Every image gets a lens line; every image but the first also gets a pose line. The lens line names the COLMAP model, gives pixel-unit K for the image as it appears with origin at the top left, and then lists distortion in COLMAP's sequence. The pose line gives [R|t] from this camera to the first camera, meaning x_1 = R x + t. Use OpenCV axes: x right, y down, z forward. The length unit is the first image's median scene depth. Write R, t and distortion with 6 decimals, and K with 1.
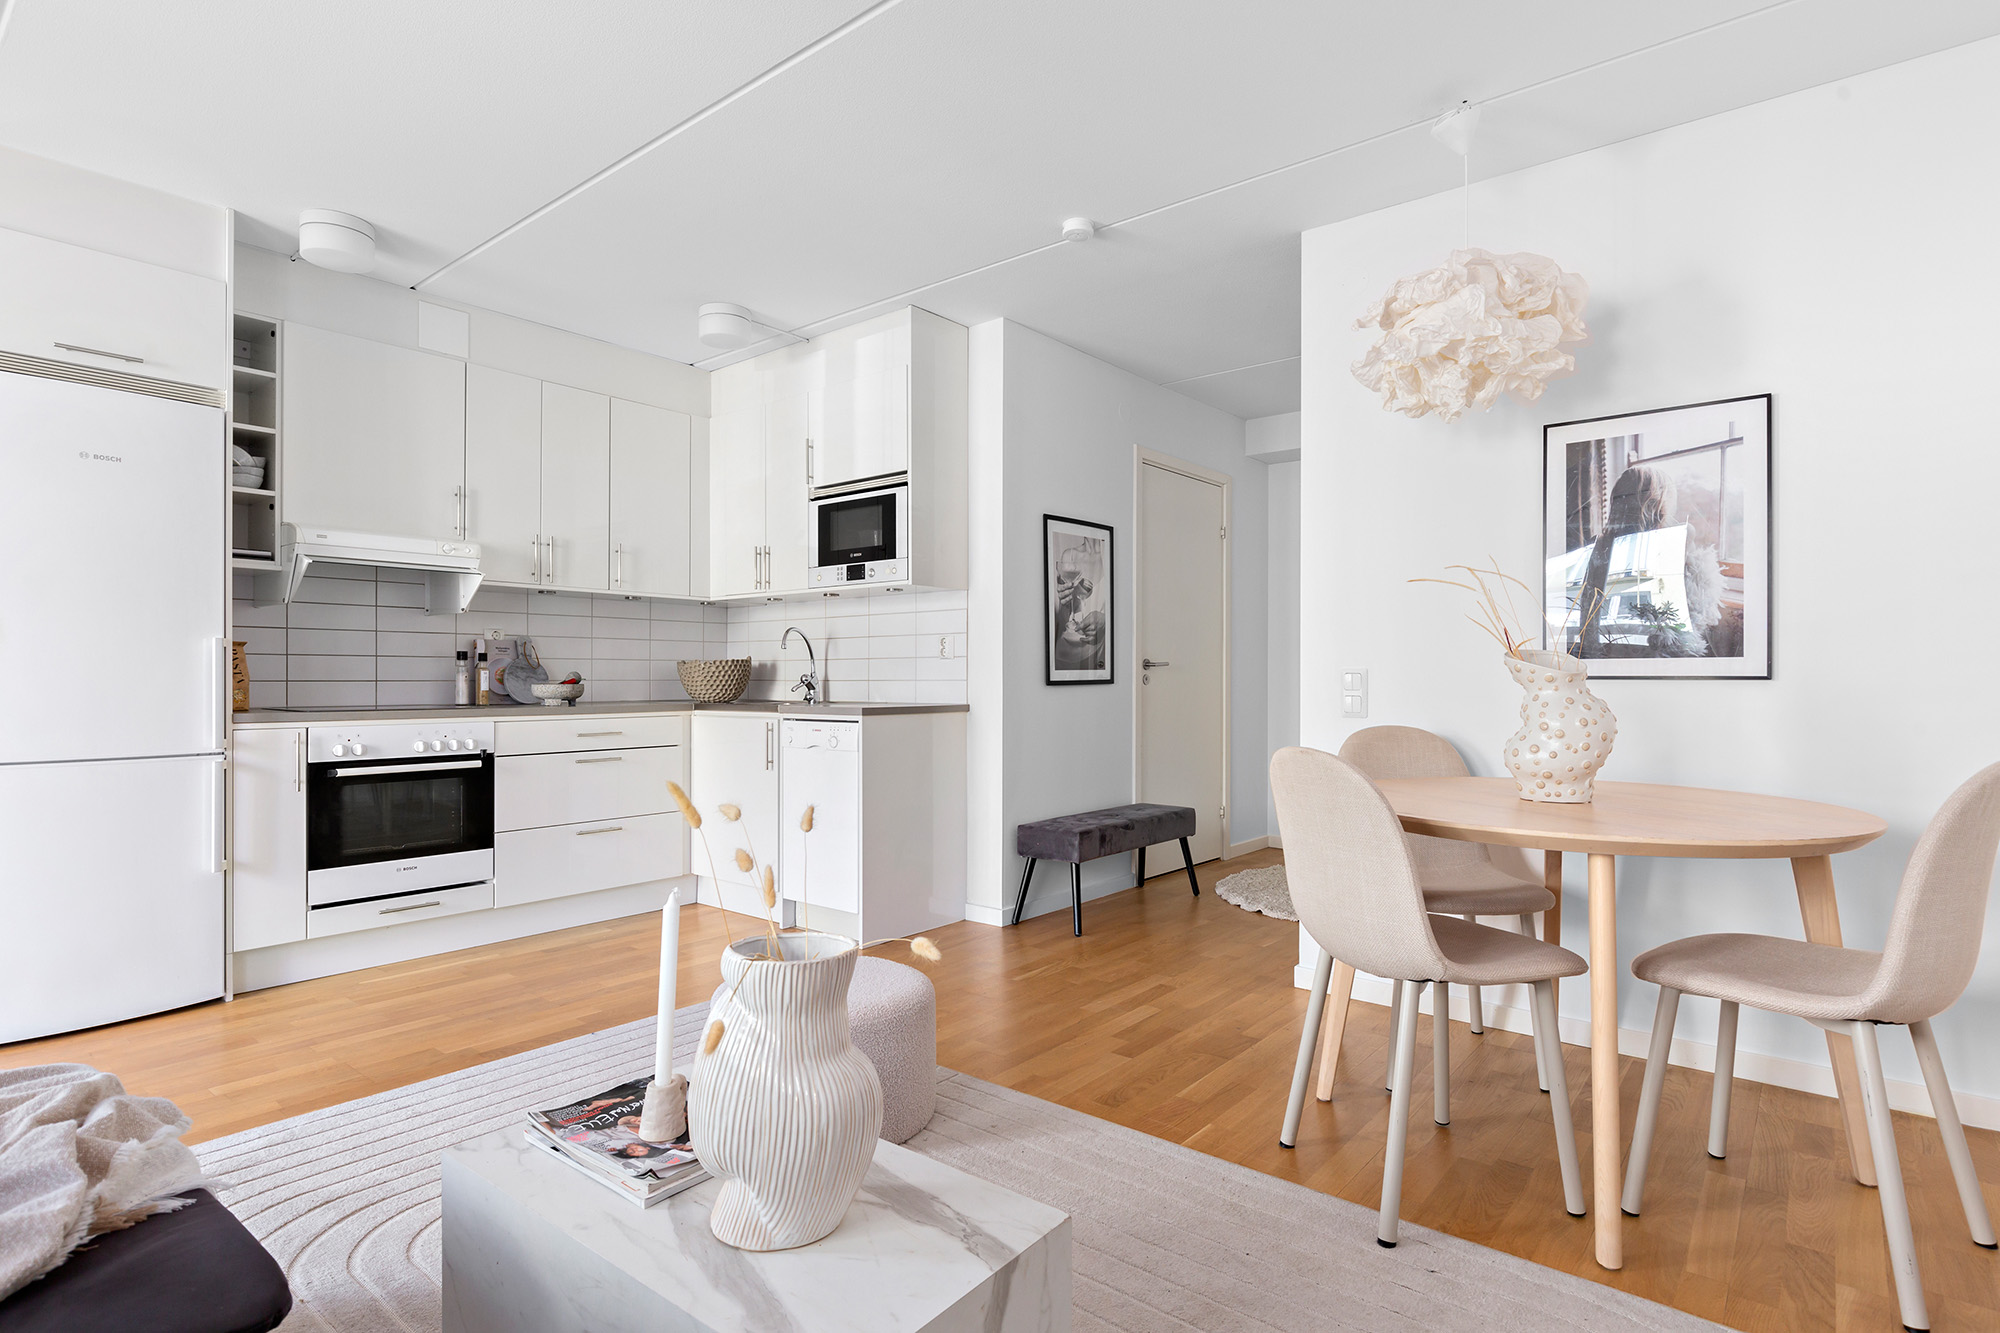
lens RADIAL K [[1004.0, 0, 988.3], [0, 1004.0, 679.9], [0, 0, 1]] dist [-0.008612, 0.002259]
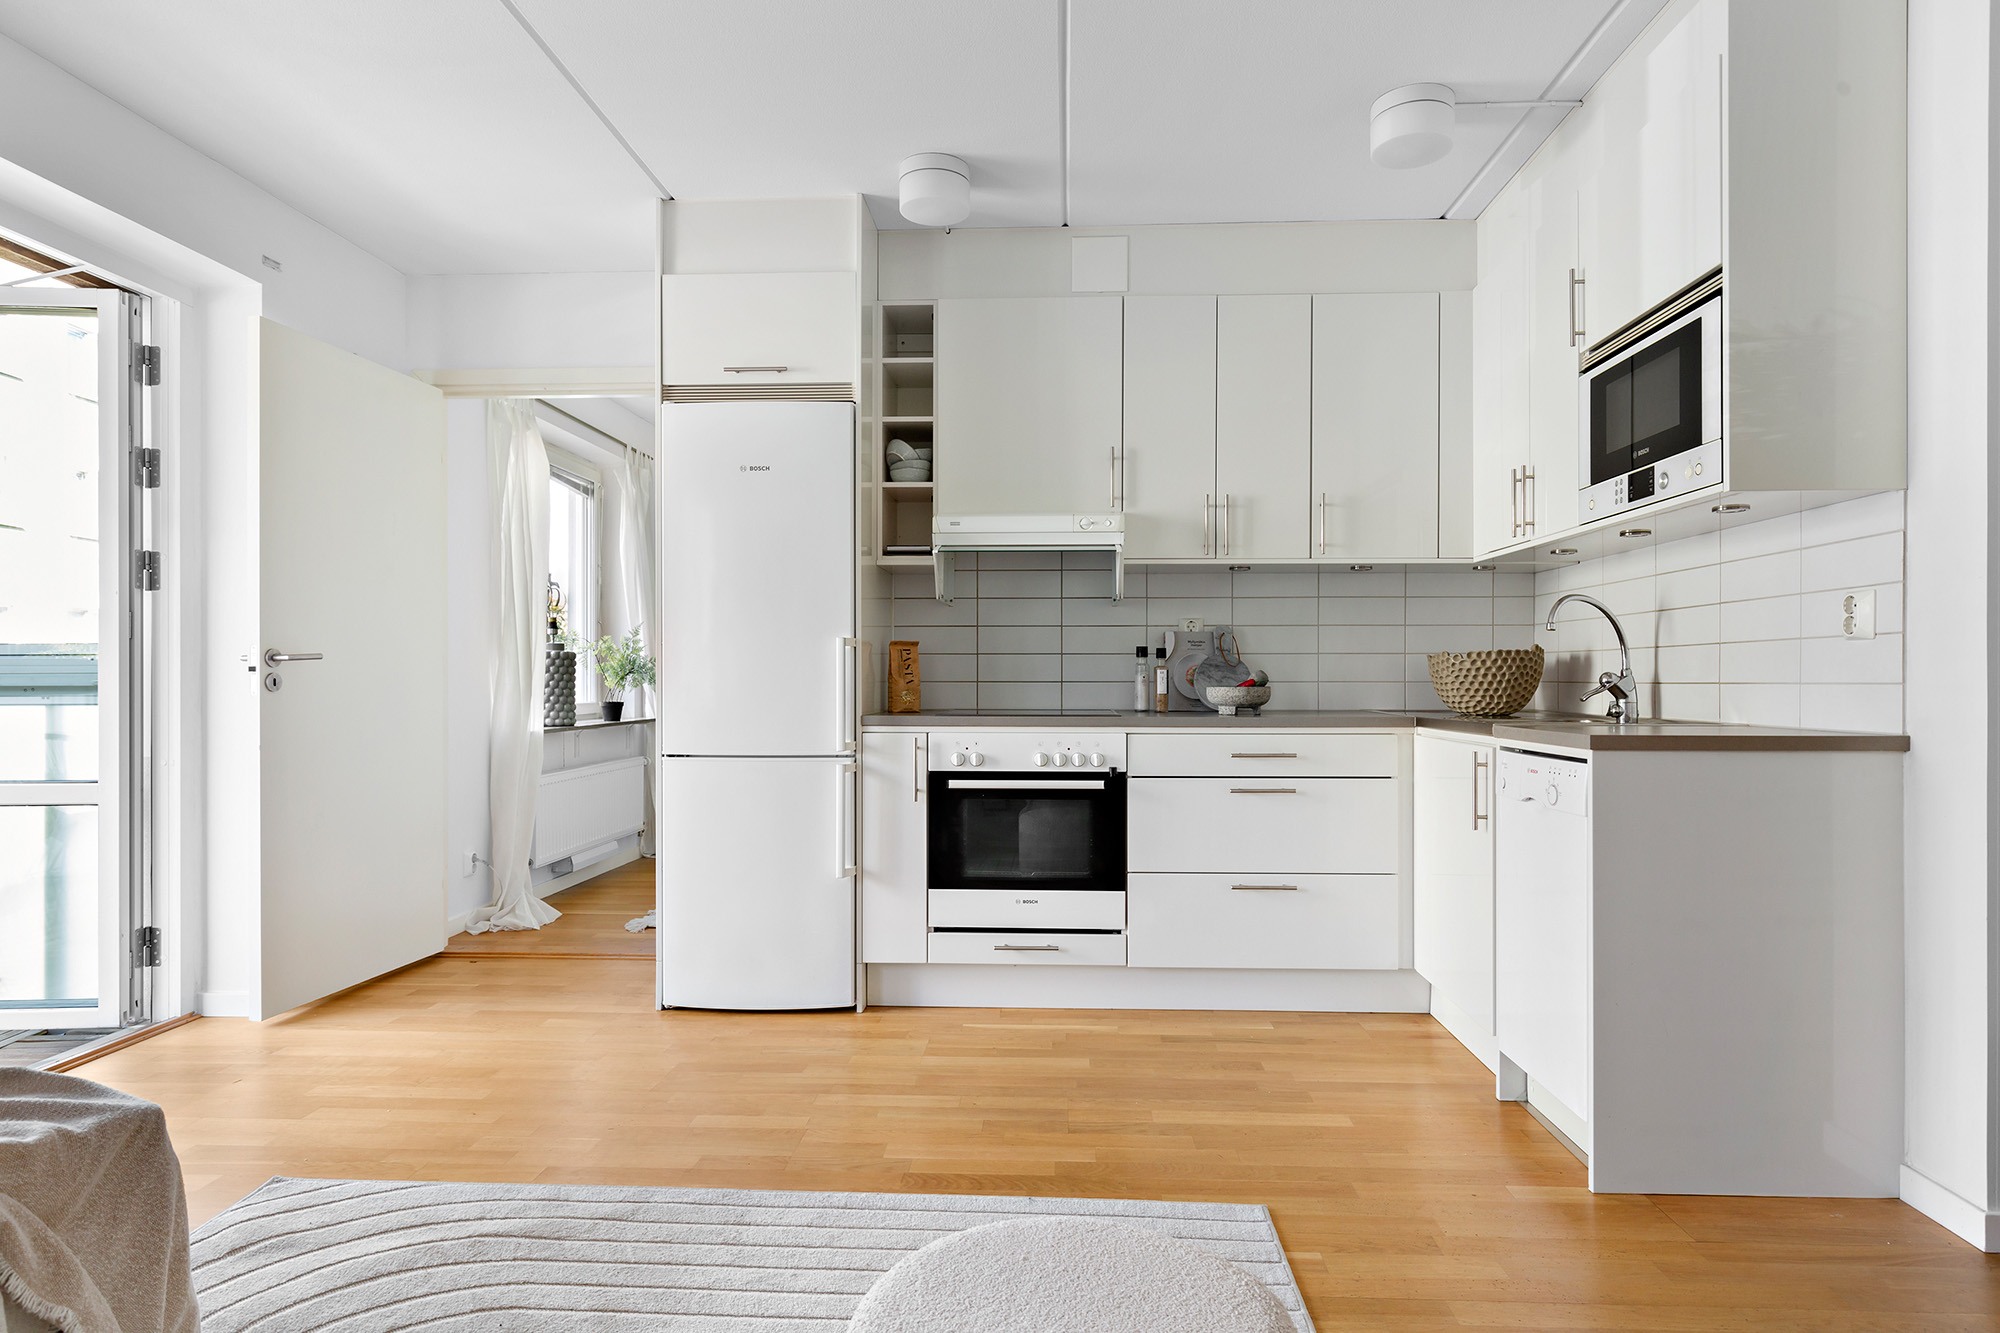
lens RADIAL K [[1072.3, 0, 1041.0], [0, 1072.3, 678.1], [0, 0, 1]] dist [0.000261, -0.001515]
pose [[0.605667, 0.000236, -0.795718, 0.149461], [-0.001289, 0.999999, -0.000685, -0.001754], [0.795717, 0.001441, 0.605667, 0.434831]]
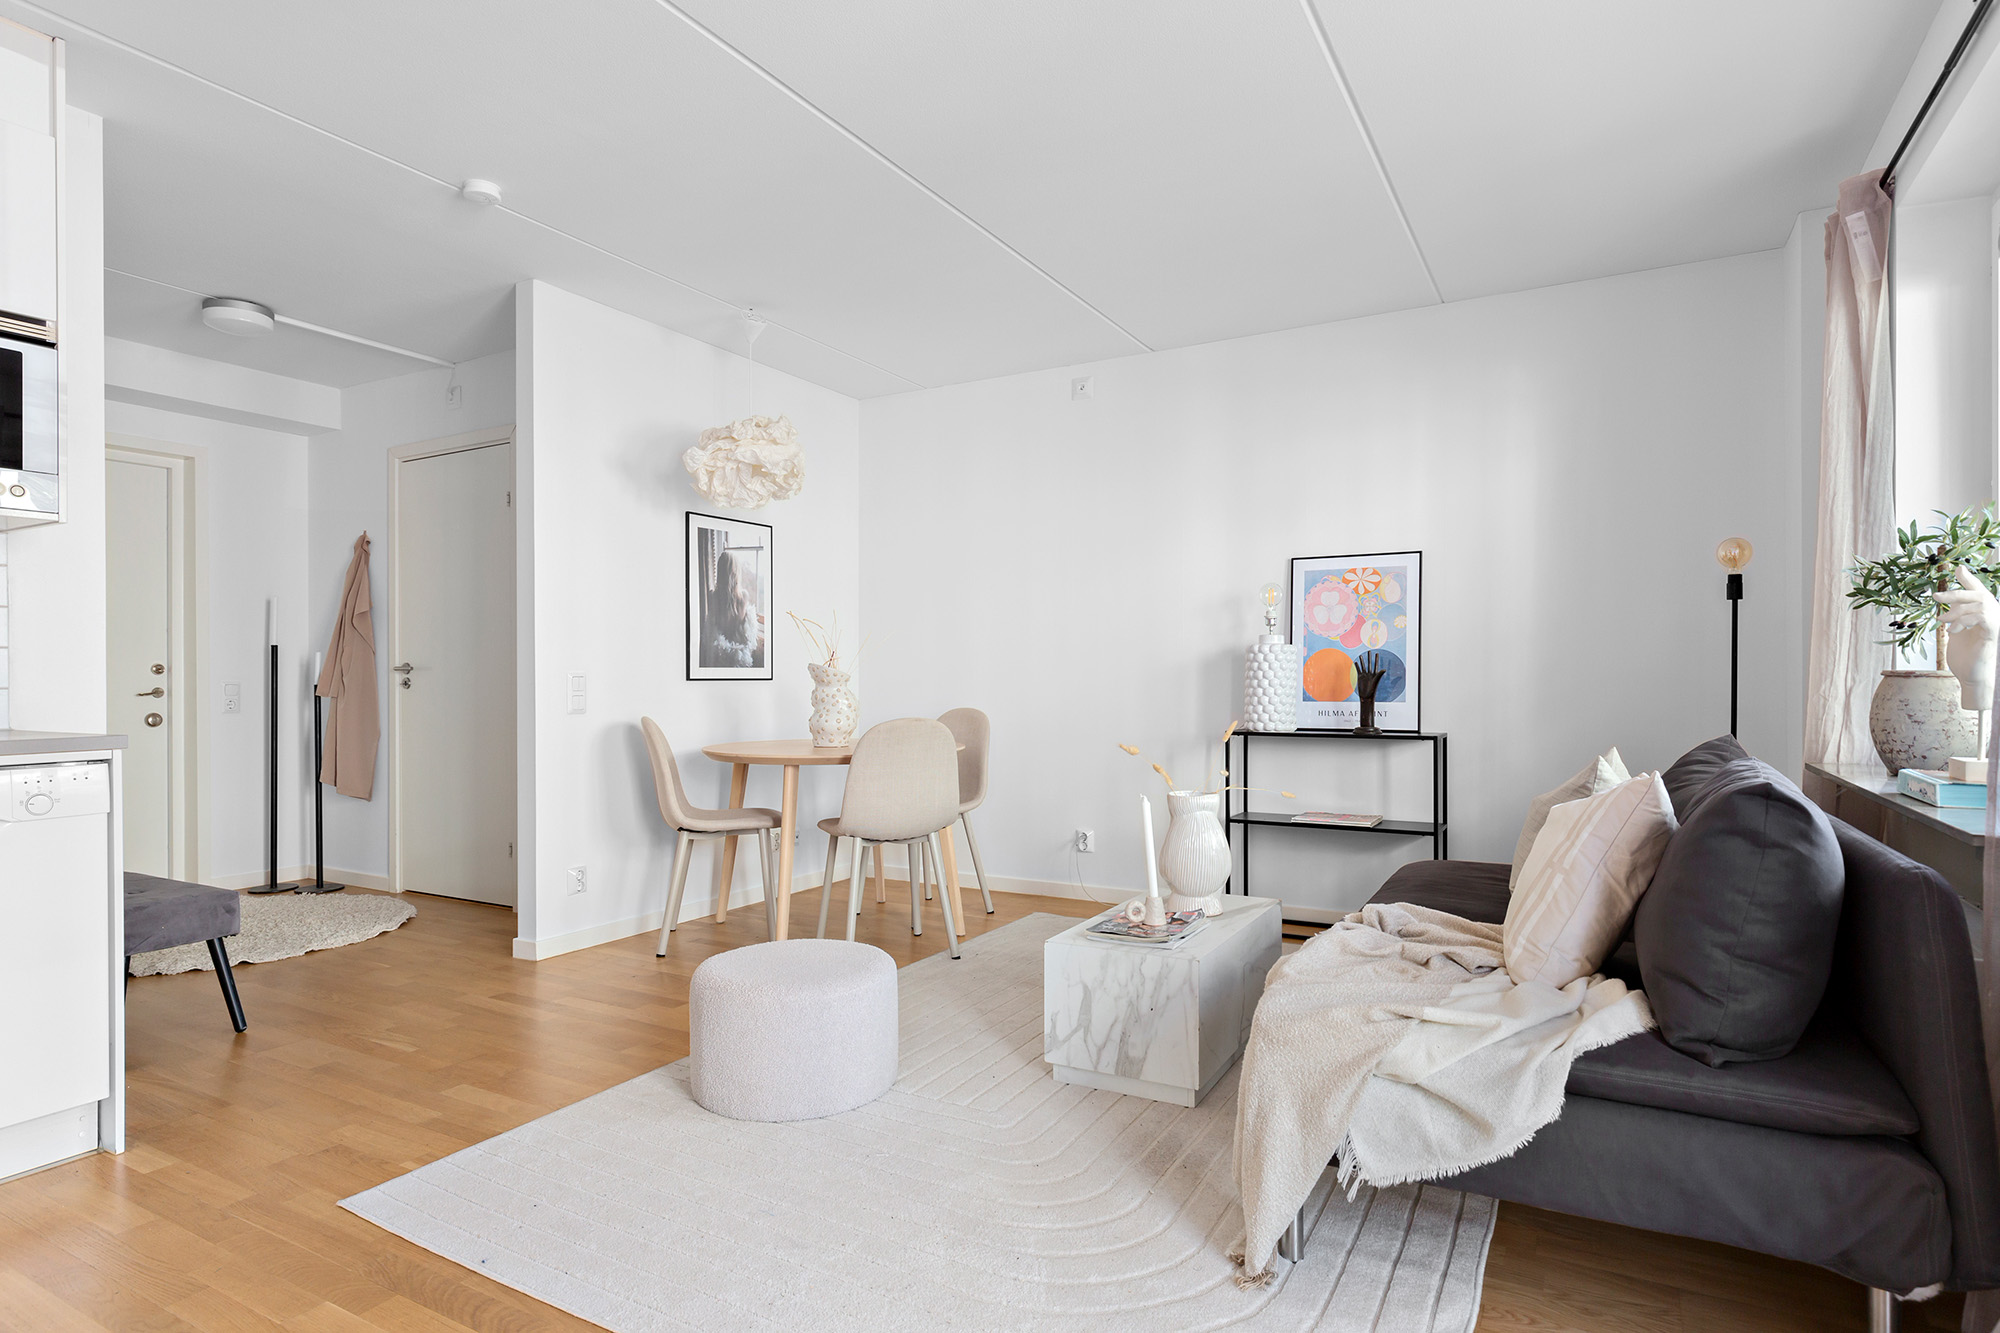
lens RADIAL K [[1072.3, 0, 1008.5], [0, 1072.3, 675.4], [0, 0, 1]] dist [0.000261, -0.001515]
pose [[-0.171866, 0.002374, 0.985117, -0.833273], [0.006191, 0.999980, -0.001330, -0.002937], [-0.985101, 0.005870, -0.171877, 0.607828]]
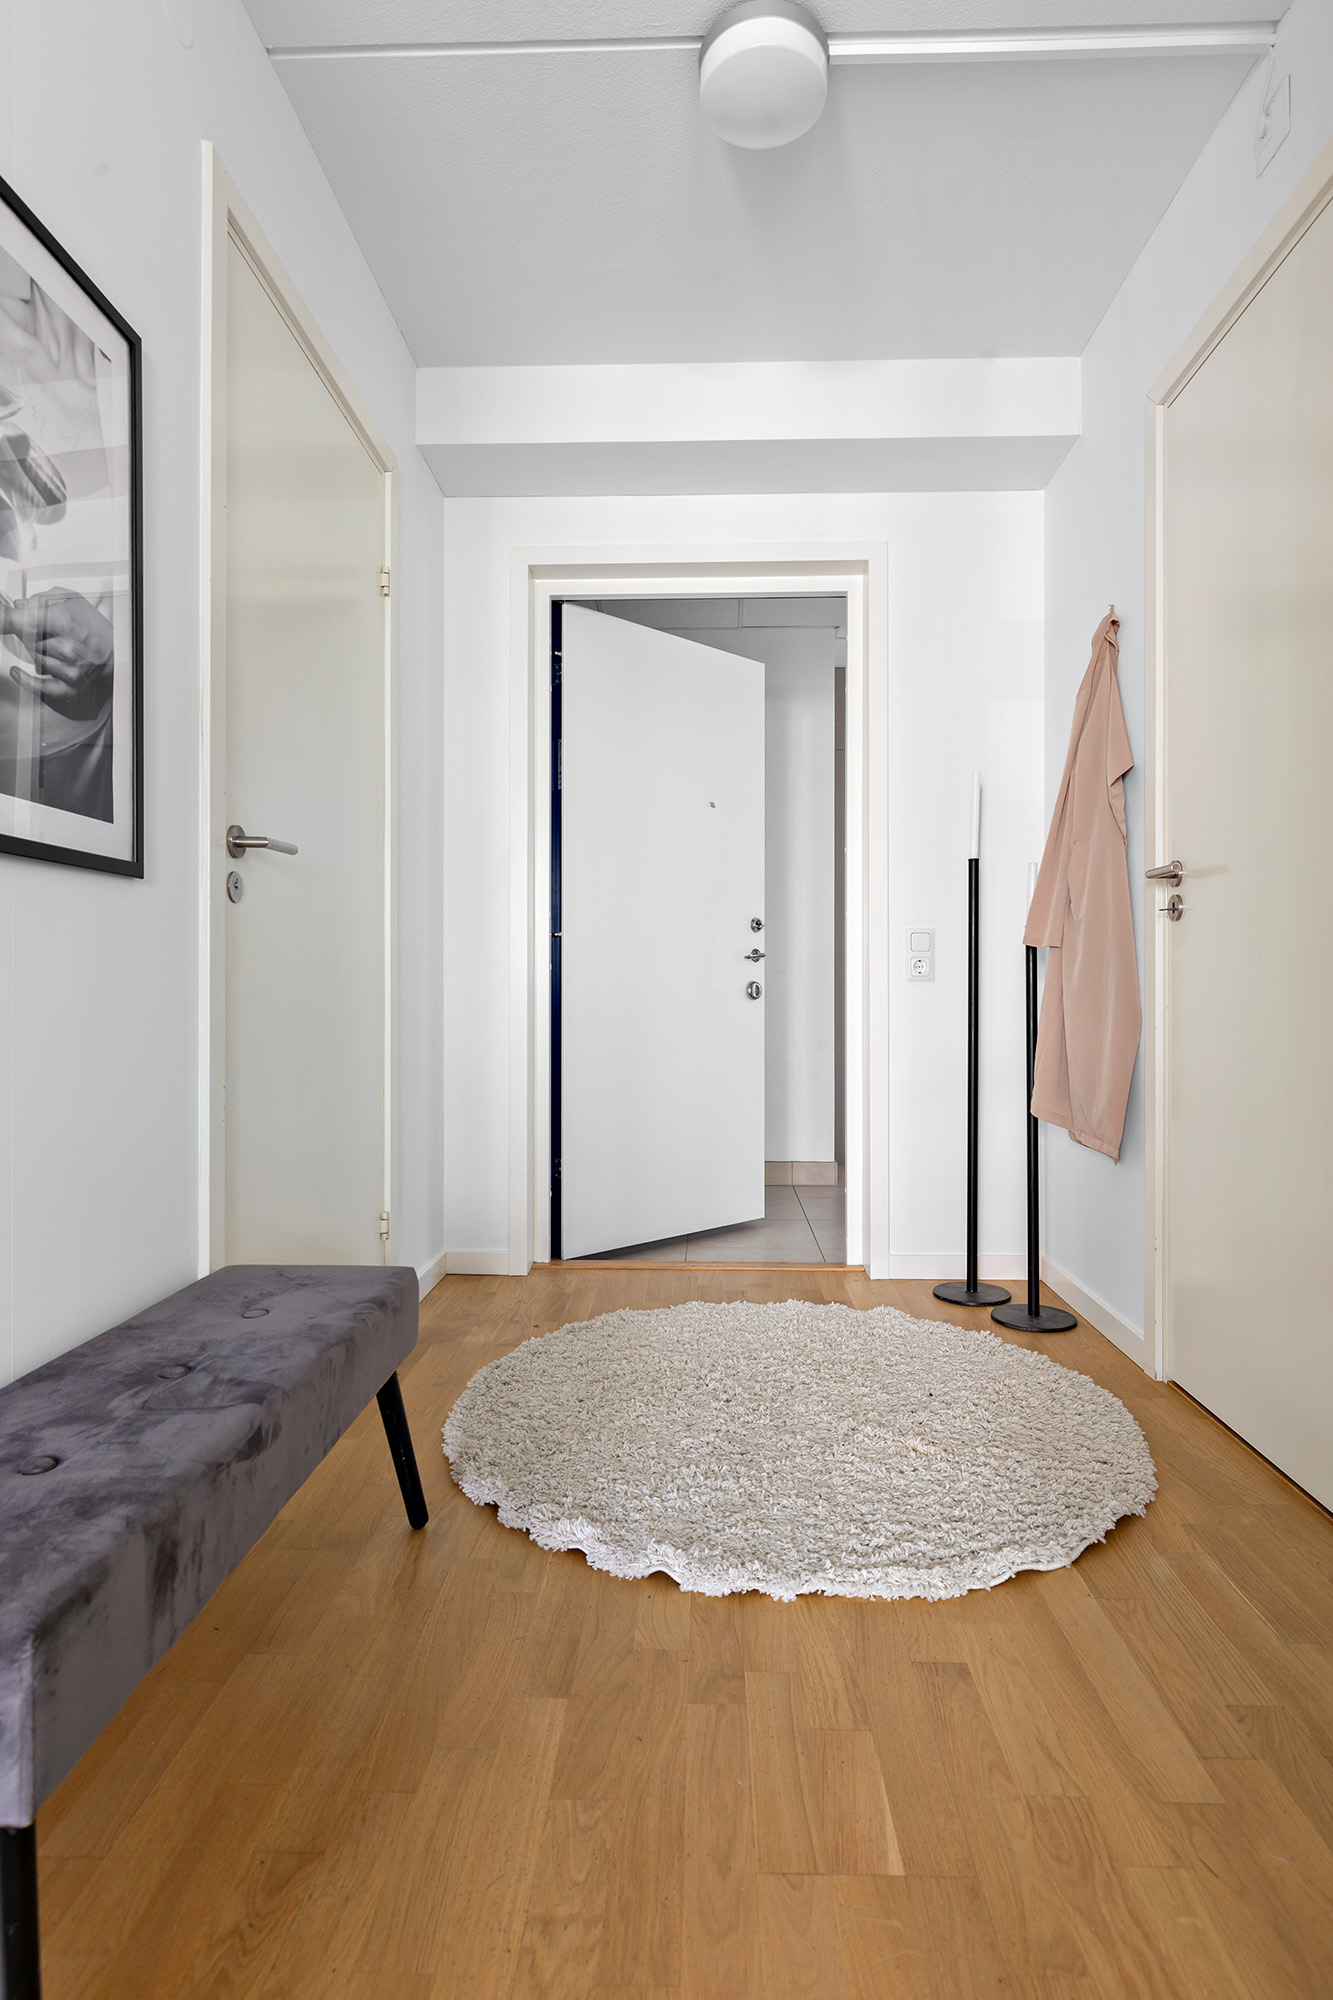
lens RADIAL K [[1072.3, 0, 693.1], [0, 1072.3, 996.3], [0, 0, 1]] dist [0.000261, -0.001515]
pose [[0.773874, -0.004172, 0.633326, 0.065552], [0.001334, 0.999987, 0.004957, 0.046355], [-0.633338, -0.002991, 0.773869, 0.839105]]
